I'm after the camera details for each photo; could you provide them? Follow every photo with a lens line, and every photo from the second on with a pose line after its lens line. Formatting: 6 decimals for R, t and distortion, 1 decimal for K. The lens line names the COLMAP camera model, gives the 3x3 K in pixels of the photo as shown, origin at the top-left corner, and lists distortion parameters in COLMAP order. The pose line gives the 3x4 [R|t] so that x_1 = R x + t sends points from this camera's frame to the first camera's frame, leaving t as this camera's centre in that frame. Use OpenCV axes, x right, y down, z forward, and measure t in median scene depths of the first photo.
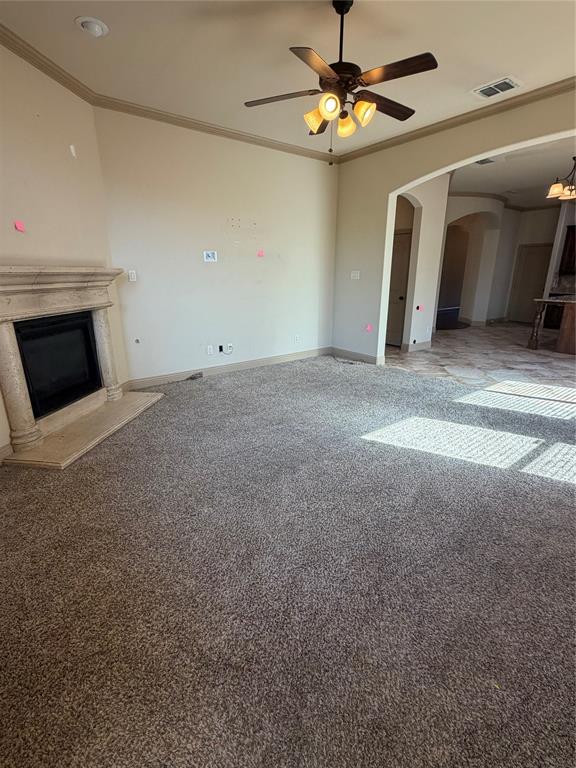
lens RADIAL K [[363.9, 0, 286.0], [0, 363.9, 383.3], [0, 0, 1]] dist [0.003386, 0.000171]
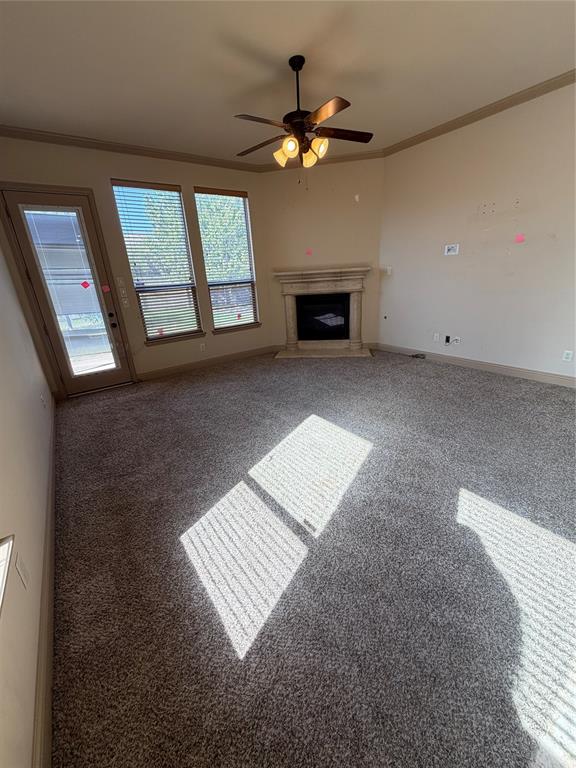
lens RADIAL K [[307.0, 0, 289.6], [0, 307.0, 383.4], [0, 0, 1]] dist [0.002179, 0.000162]
pose [[-0.028368, 0.343698, -0.938652, 0.930261], [-0.237633, 0.909790, 0.340312, -0.225577], [0.970941, 0.232709, 0.055865, 0.702222]]
